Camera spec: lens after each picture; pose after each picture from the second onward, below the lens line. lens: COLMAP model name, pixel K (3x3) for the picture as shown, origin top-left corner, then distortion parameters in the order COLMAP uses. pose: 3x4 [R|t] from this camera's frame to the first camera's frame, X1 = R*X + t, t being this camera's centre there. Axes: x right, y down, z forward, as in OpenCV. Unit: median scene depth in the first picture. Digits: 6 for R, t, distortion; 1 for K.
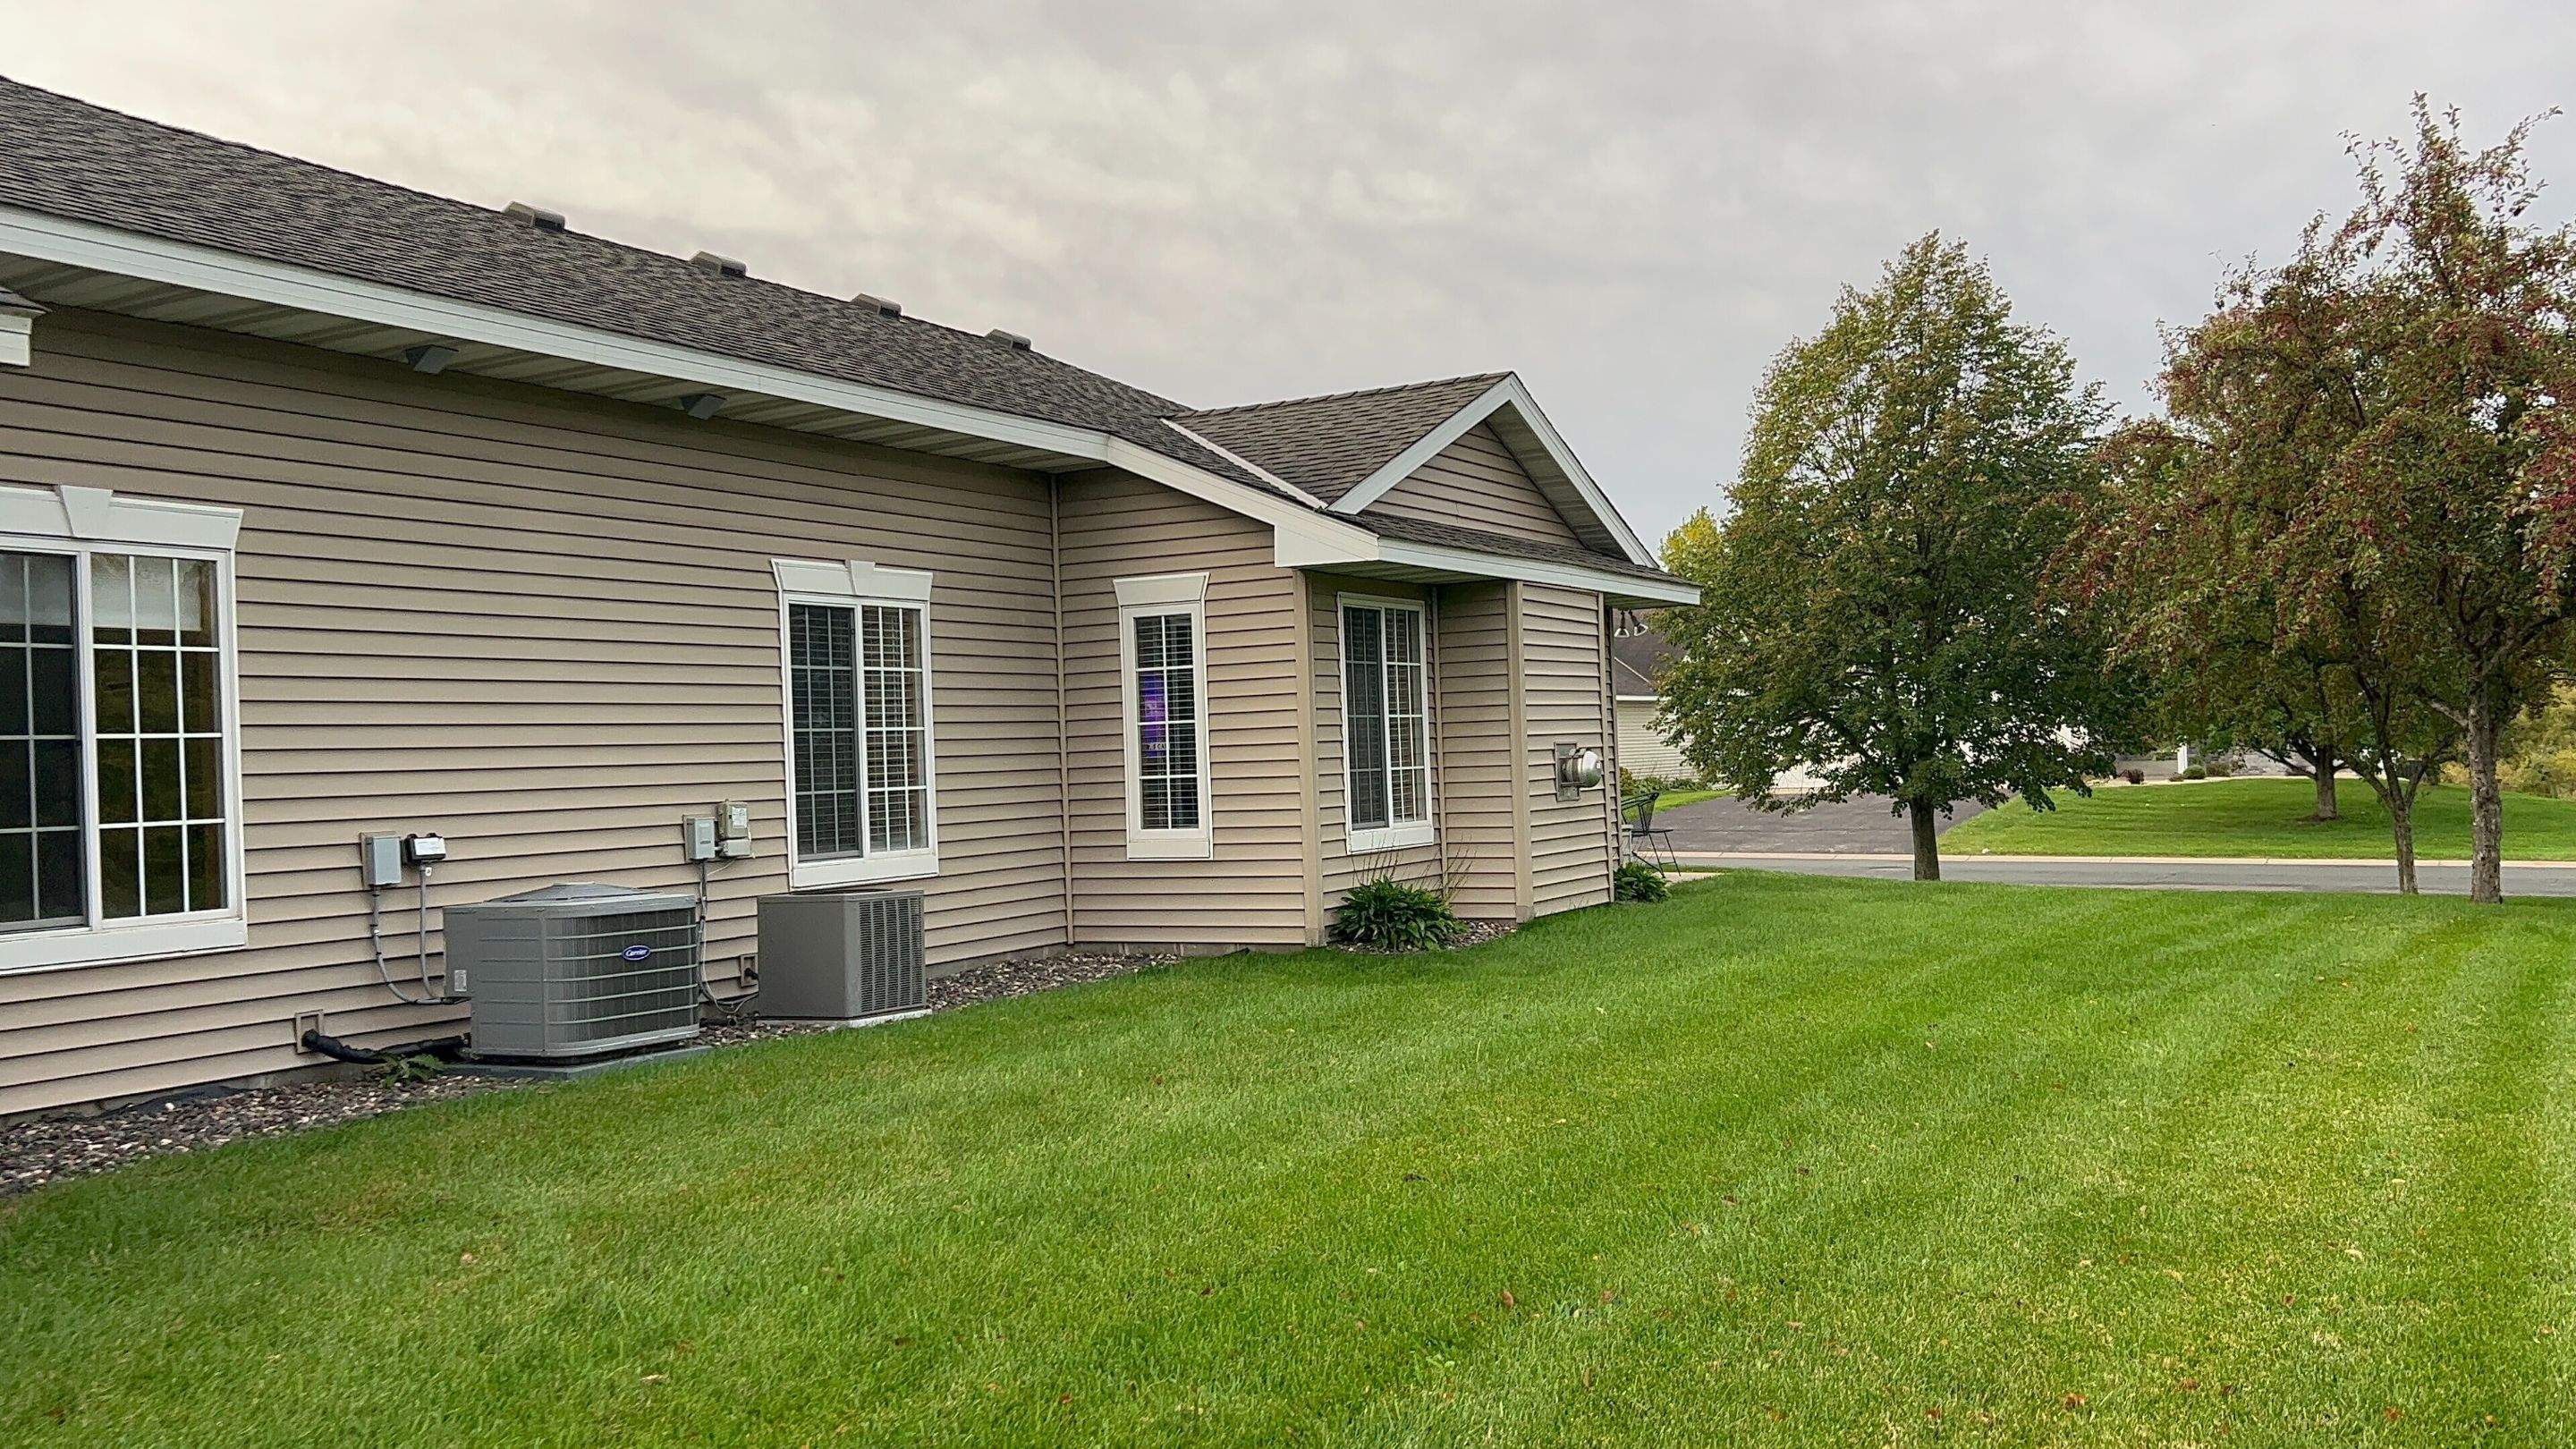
lens RADIAL K [[2086.4, 0, 1278.8], [0, 2086.4, 706.3], [0, 0, 1]] dist [0.102364, -0.154085]
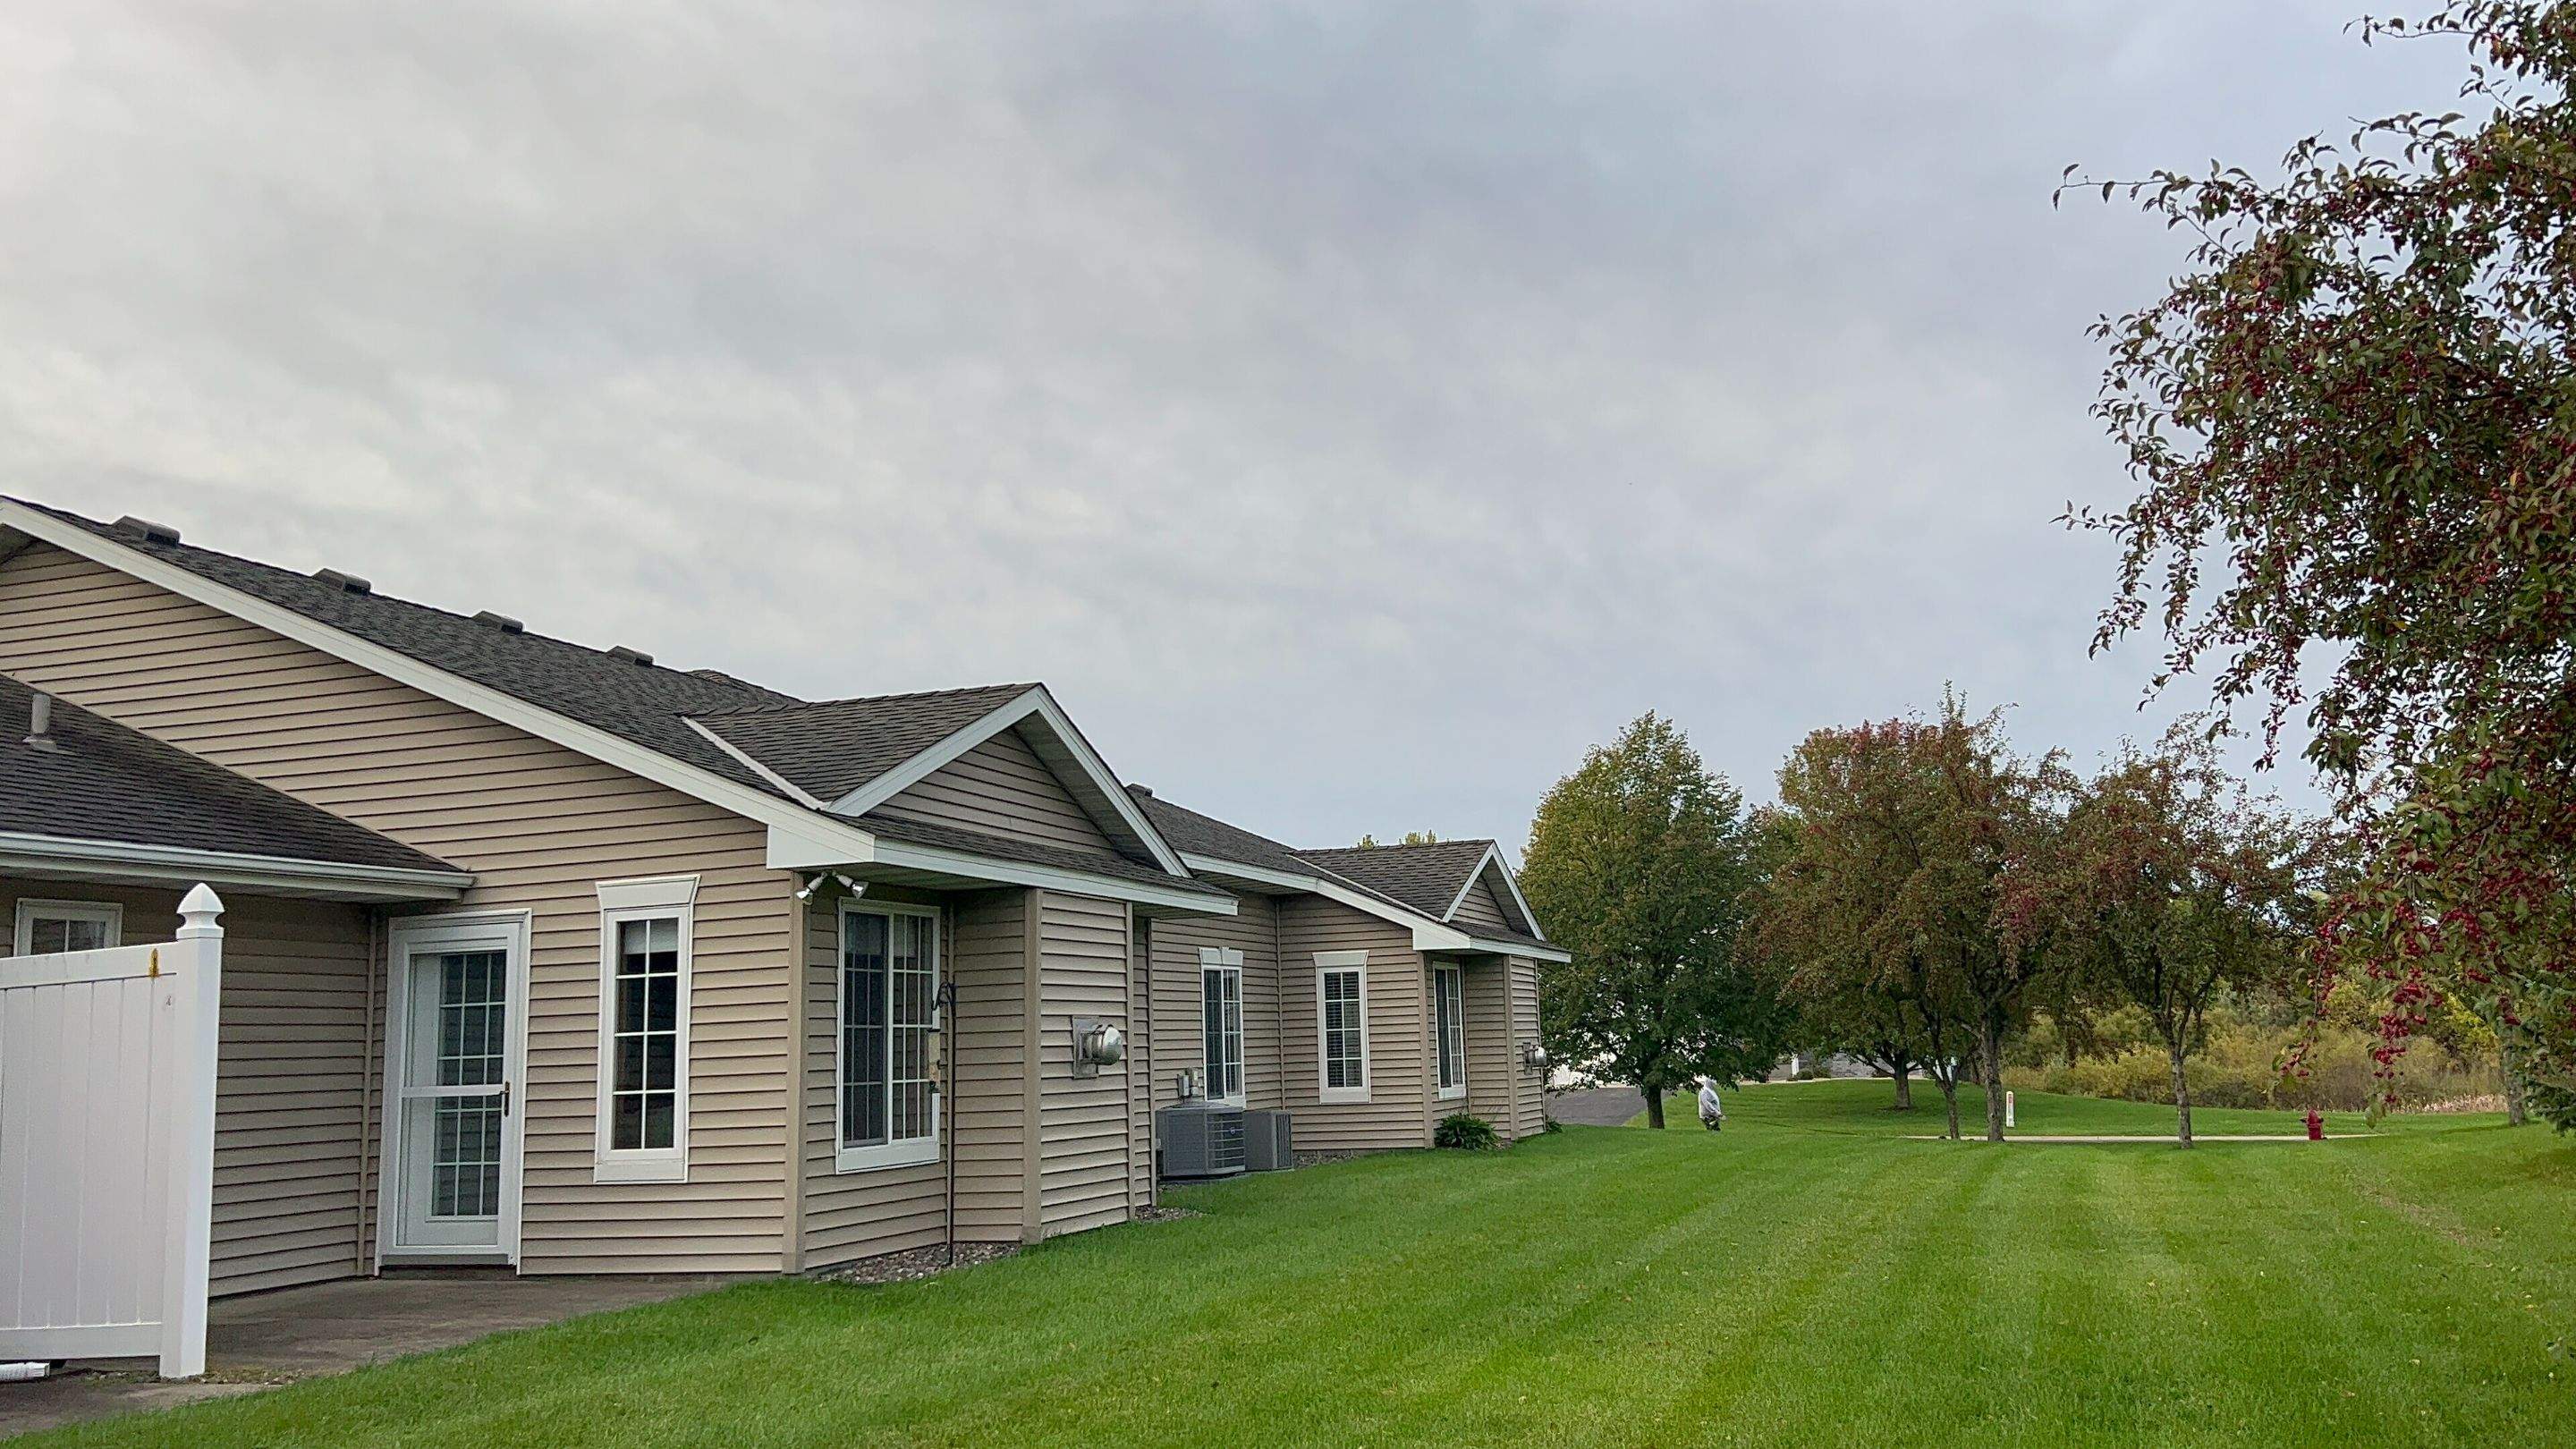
lens RADIAL K [[2124.5, 0, 1305.6], [0, 2124.5, 702.1], [0, 0, 1]] dist [0.114215, -0.192113]
pose [[0.981280, 0.034426, 0.189487, -0.460290], [-0.006811, 0.989482, -0.144497, -0.007034], [-0.192468, 0.140502, 0.971193, -0.907500]]
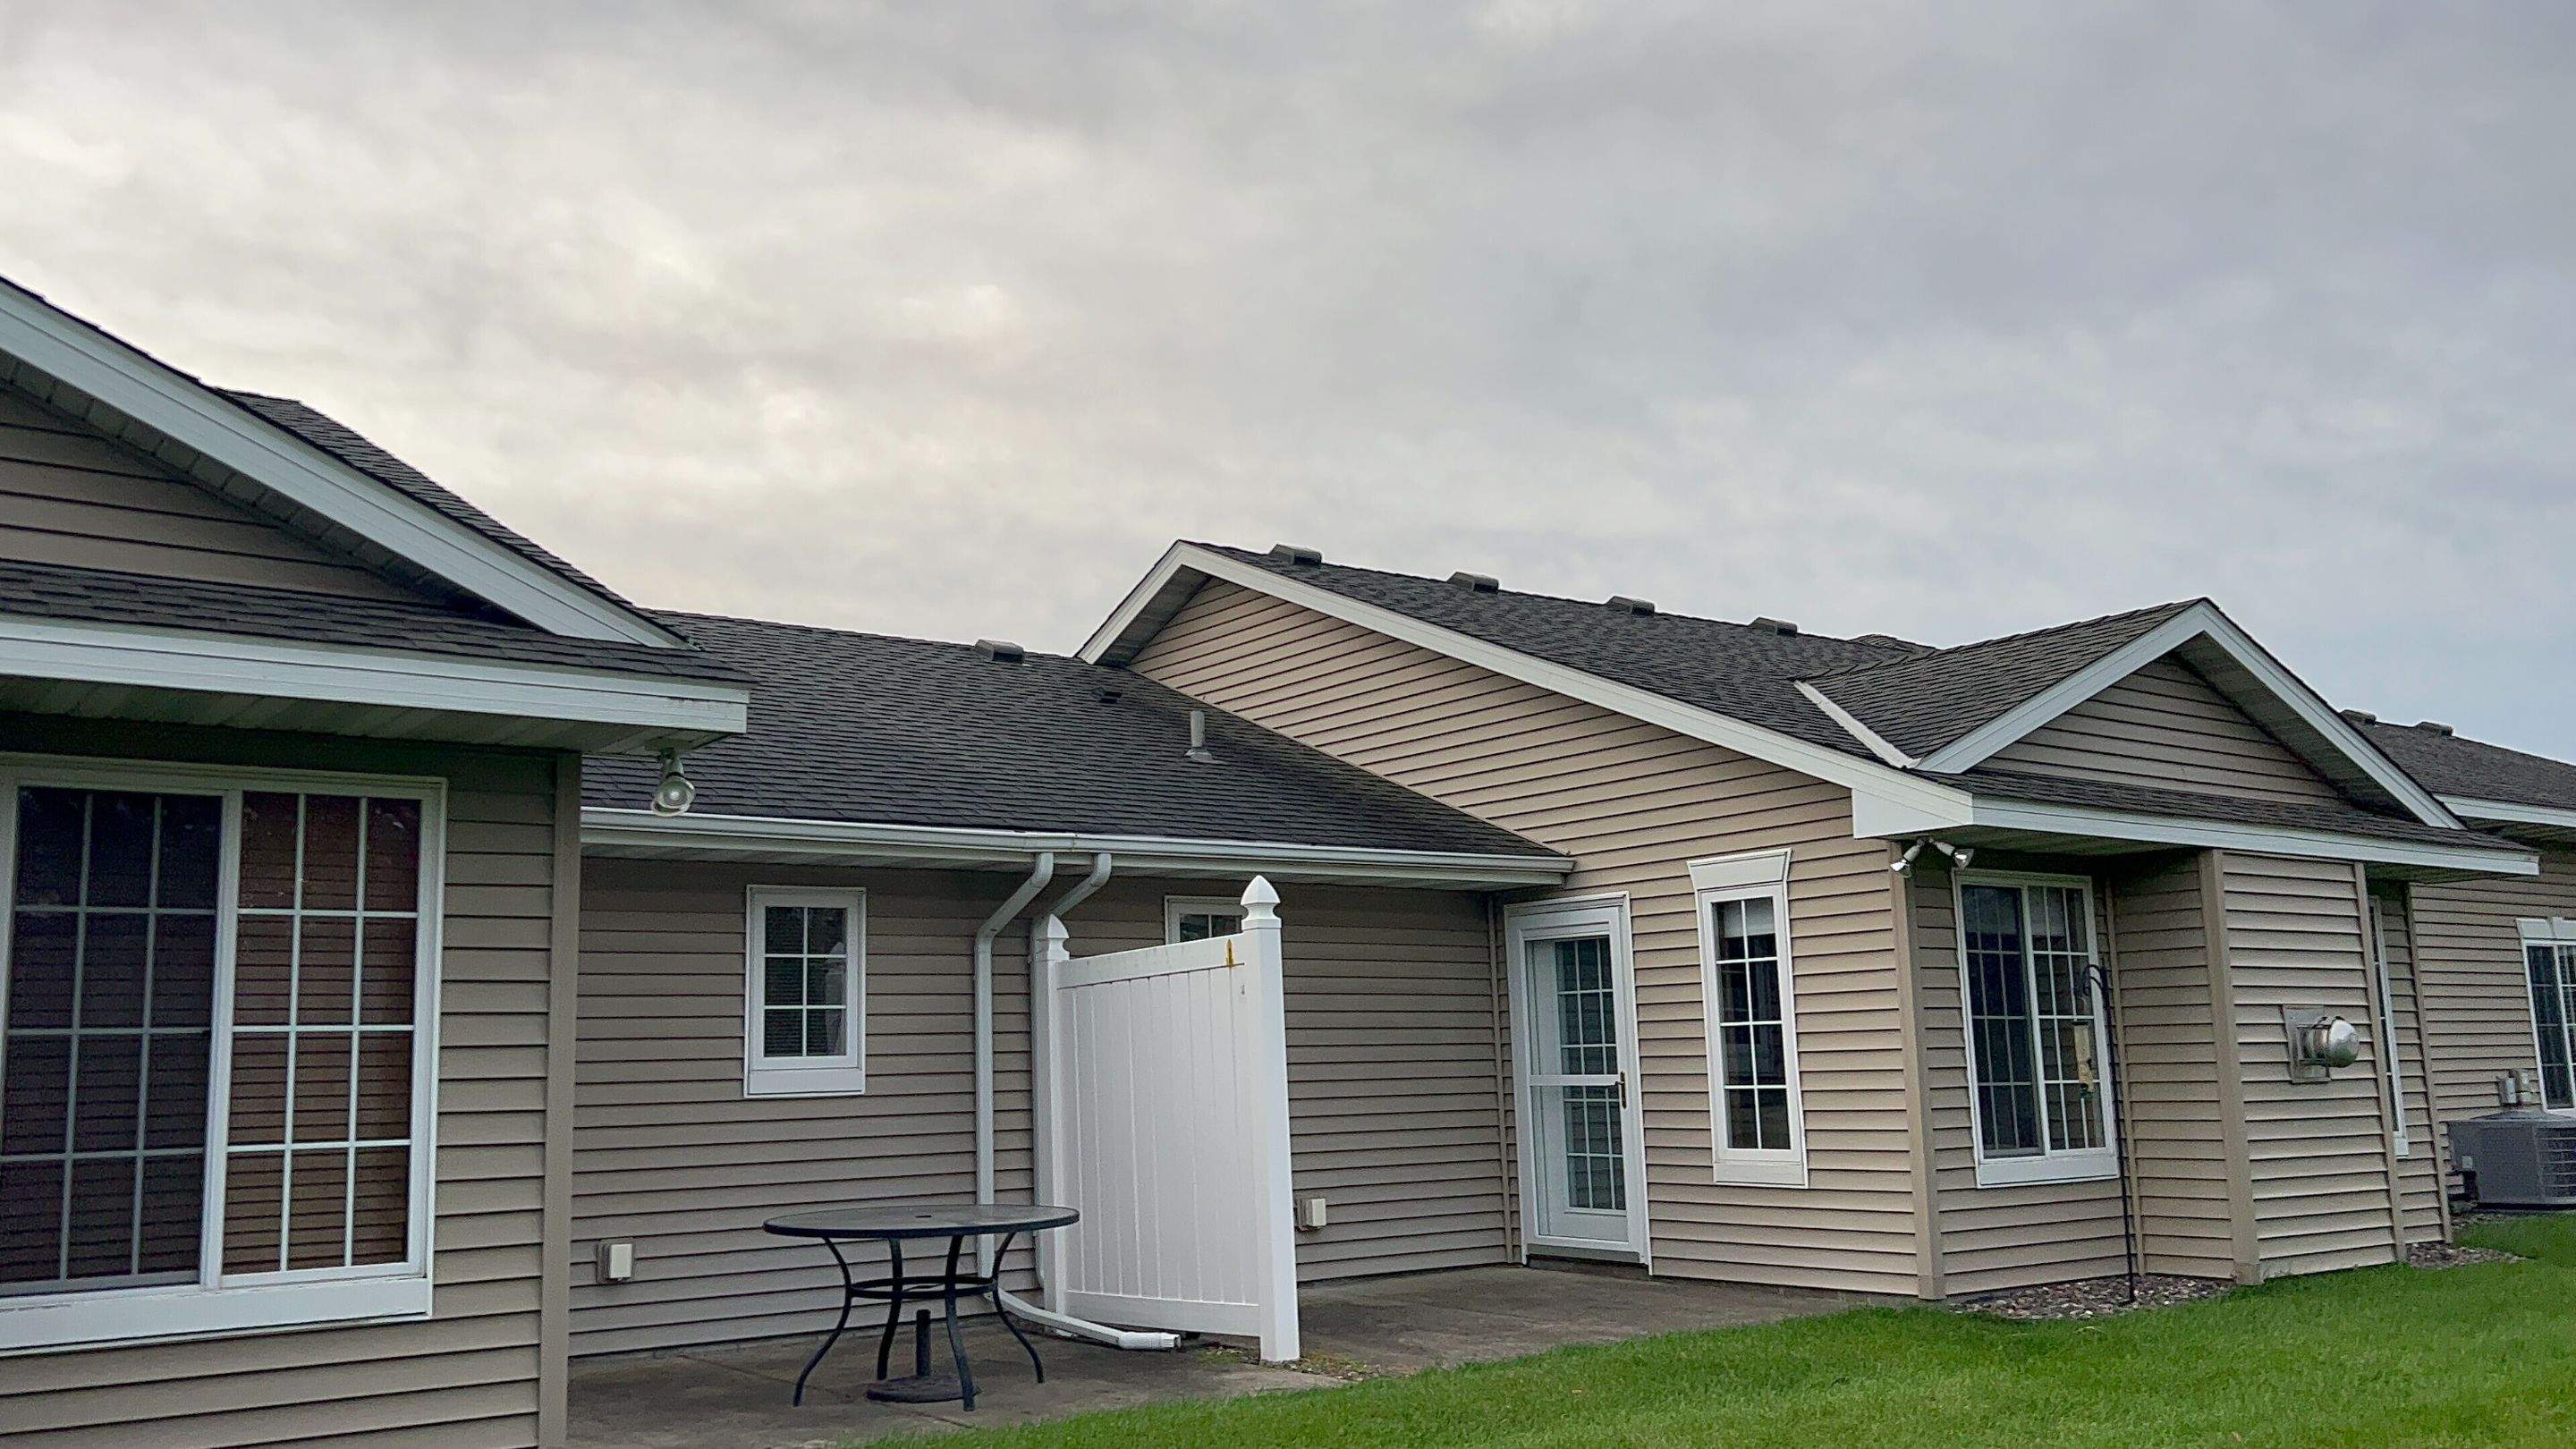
lens RADIAL K [[2120.5, 0, 1221.5], [0, 2120.5, 719.7], [0, 0, 1]] dist [0.062083, -0.074491]
pose [[0.910702, -0.053698, -0.409558, -0.395230], [0.000770, 0.991733, -0.128318, -0.008804], [0.413062, 0.116544, 0.903215, -0.790673]]
